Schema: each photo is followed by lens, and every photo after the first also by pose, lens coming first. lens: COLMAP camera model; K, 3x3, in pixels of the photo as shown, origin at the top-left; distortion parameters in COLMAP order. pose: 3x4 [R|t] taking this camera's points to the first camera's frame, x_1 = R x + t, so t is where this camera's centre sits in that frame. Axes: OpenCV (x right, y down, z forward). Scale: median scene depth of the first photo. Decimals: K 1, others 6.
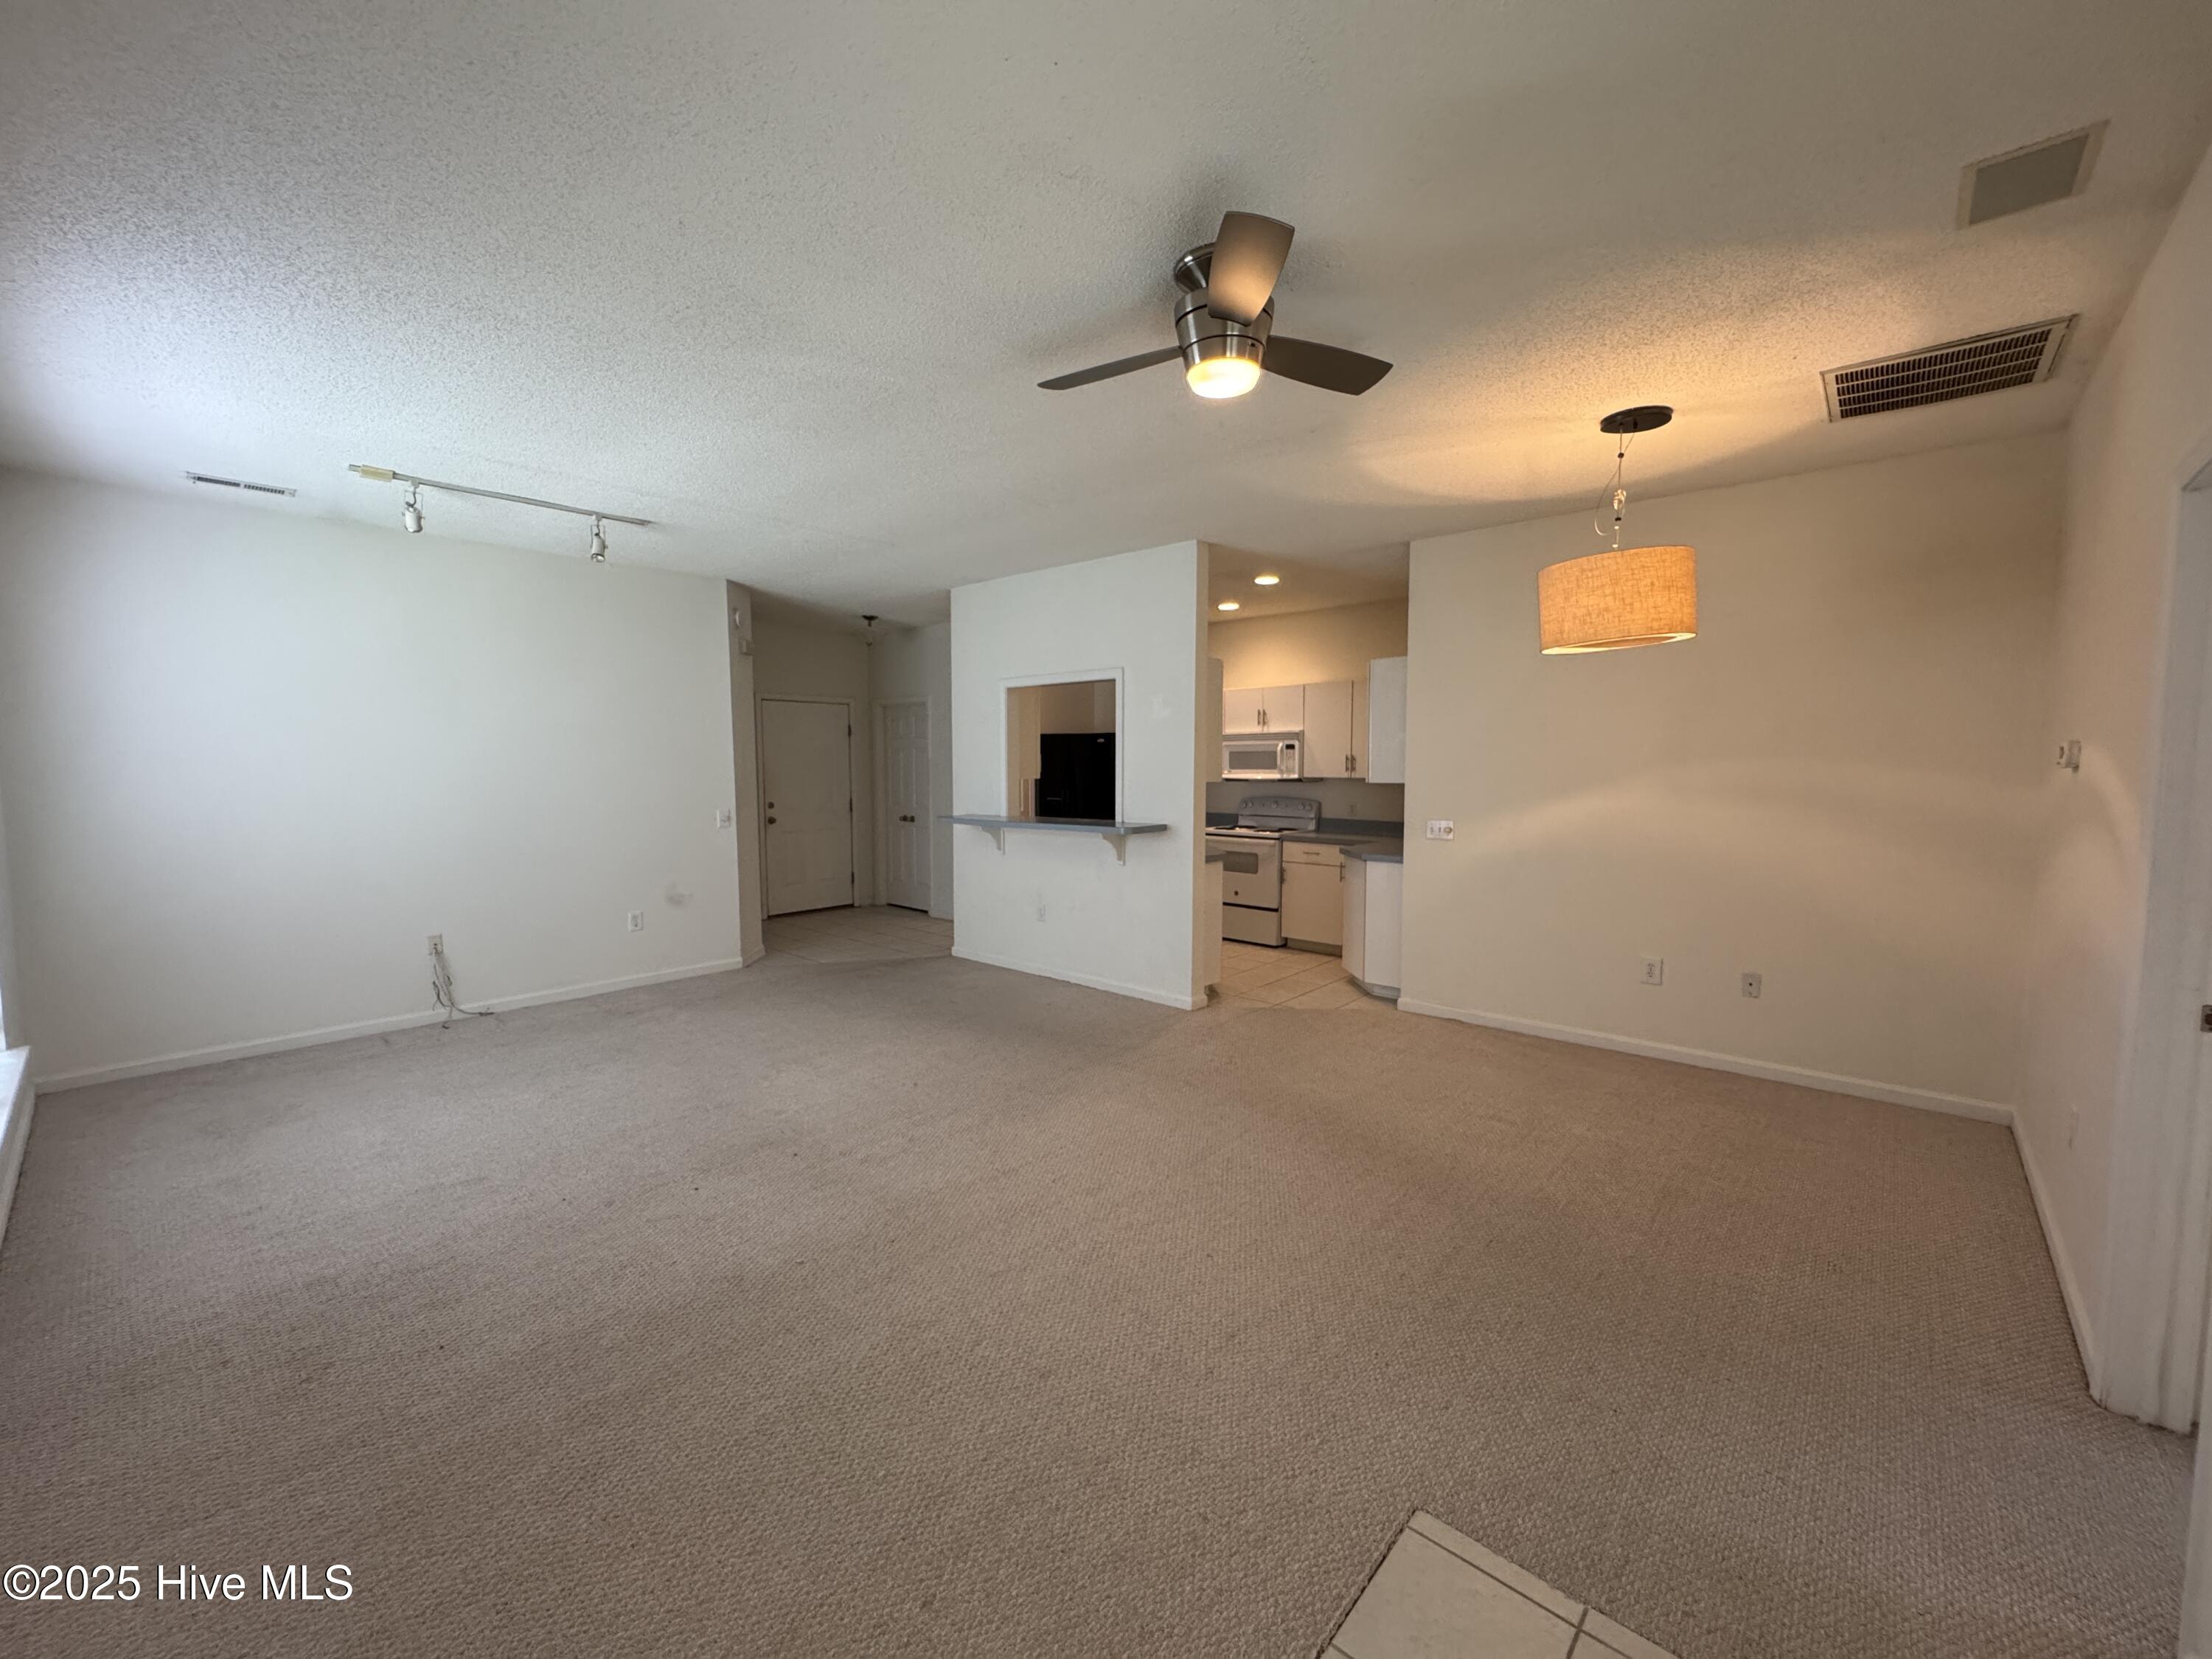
lens RADIAL K [[883.5, 0, 1102.2], [0, 883.5, 826.9], [0, 0, 1]] dist [-0.001763, 0.000019]
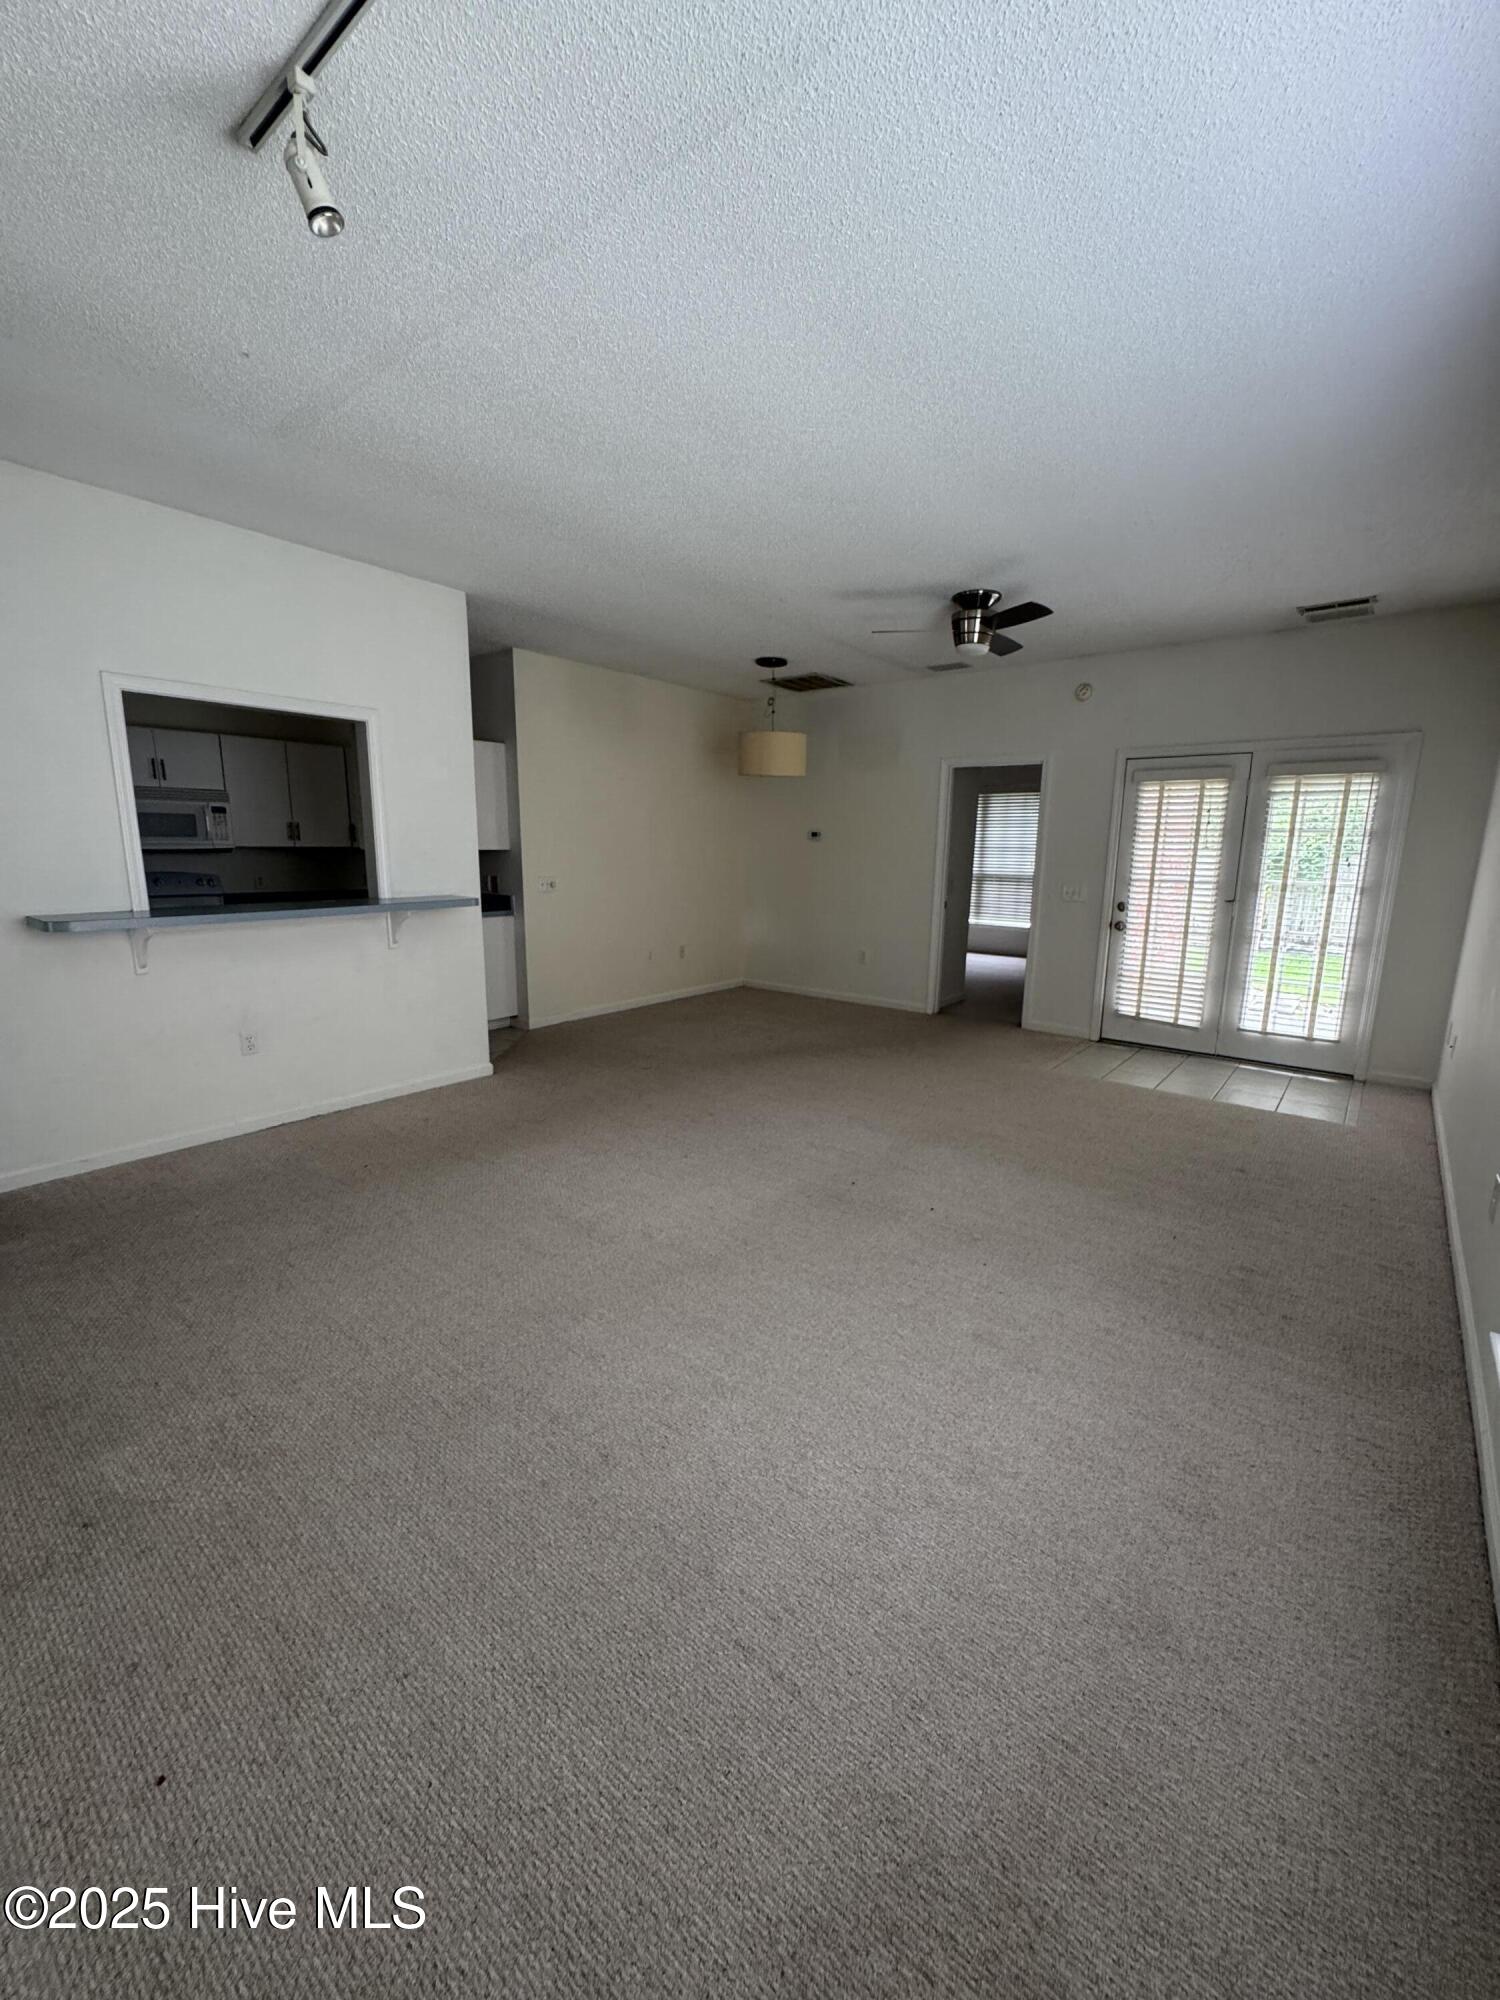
lens RADIAL K [[798.2, 0, 753.1], [0, 798.2, 998.6], [0, 0, 1]] dist [-0.003192, 0.000067]
pose [[-0.060132, -0.187786, 0.980368, -0.755608], [0.062504, 0.979509, 0.191455, -0.034966], [-0.996232, 0.072789, -0.047163, 0.679102]]
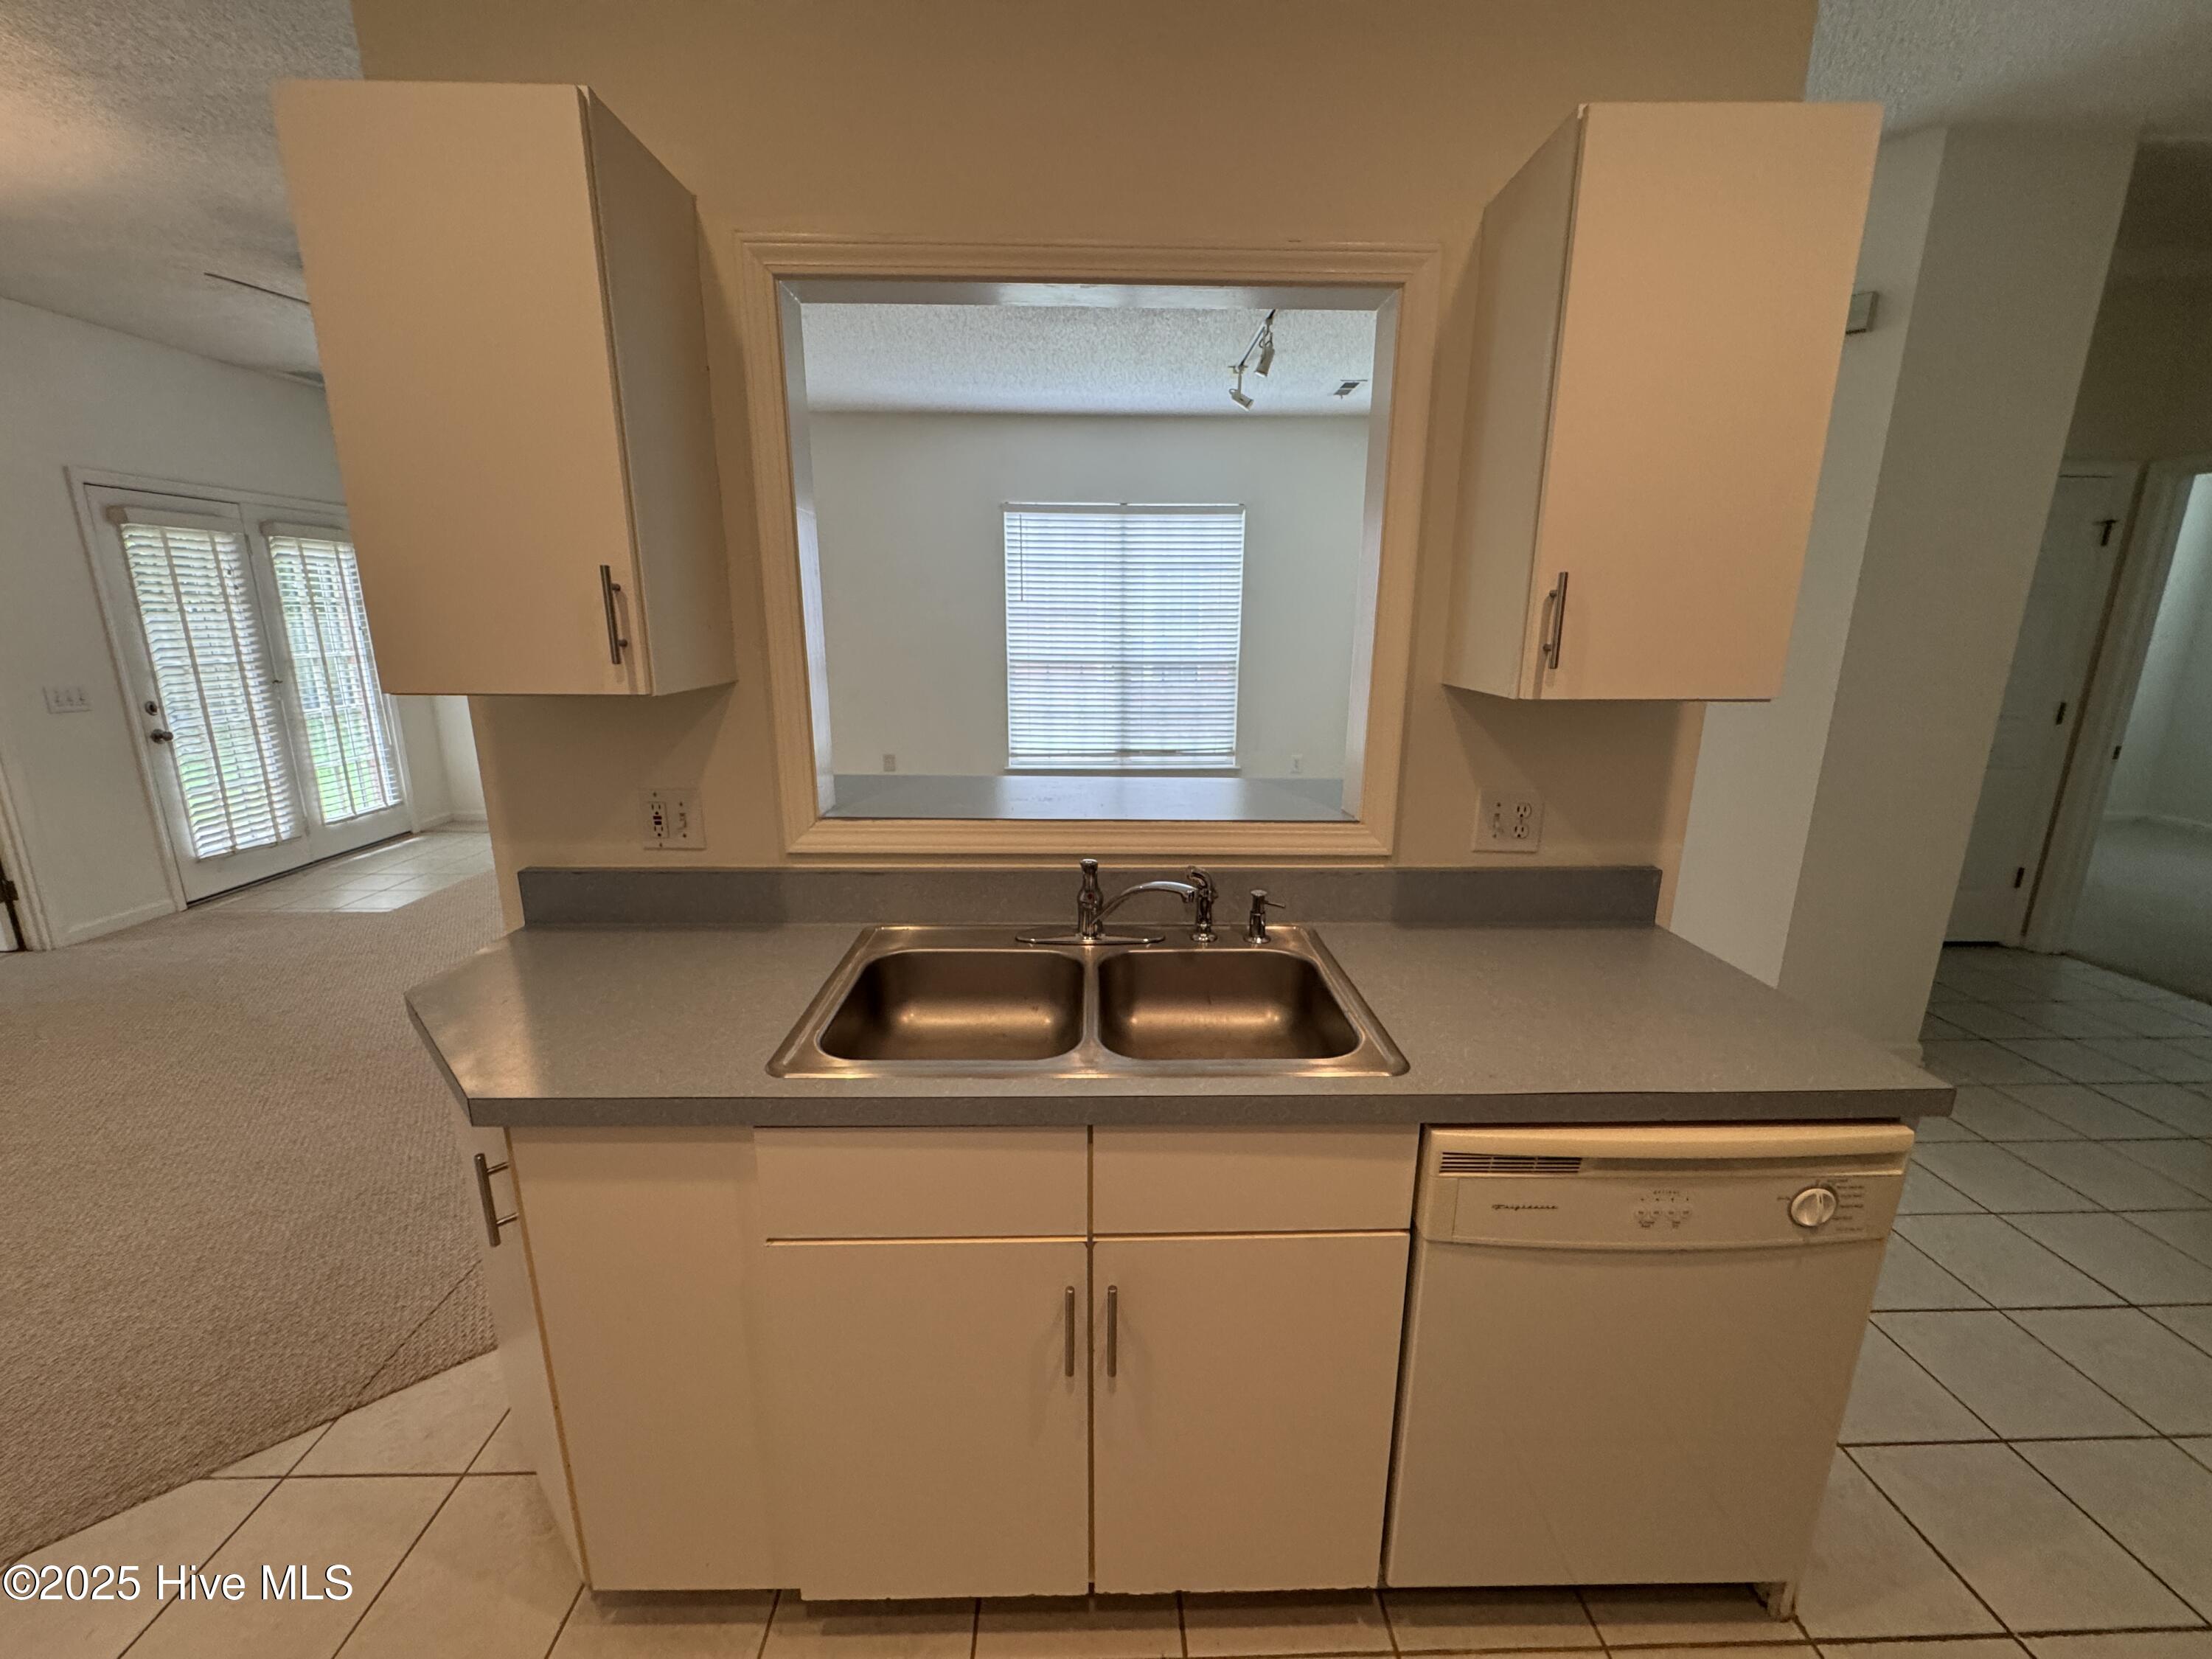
lens RADIAL K [[882.8, 0, 1104.5], [0, 882.8, 824.7], [0, 0, 1]] dist [-0.003192, 0.000067]
pose [[-0.730490, 0.156375, -0.664779, 0.154759], [-0.056045, 0.956421, 0.286562, -0.093517], [0.680619, 0.246588, -0.689893, 1.265302]]
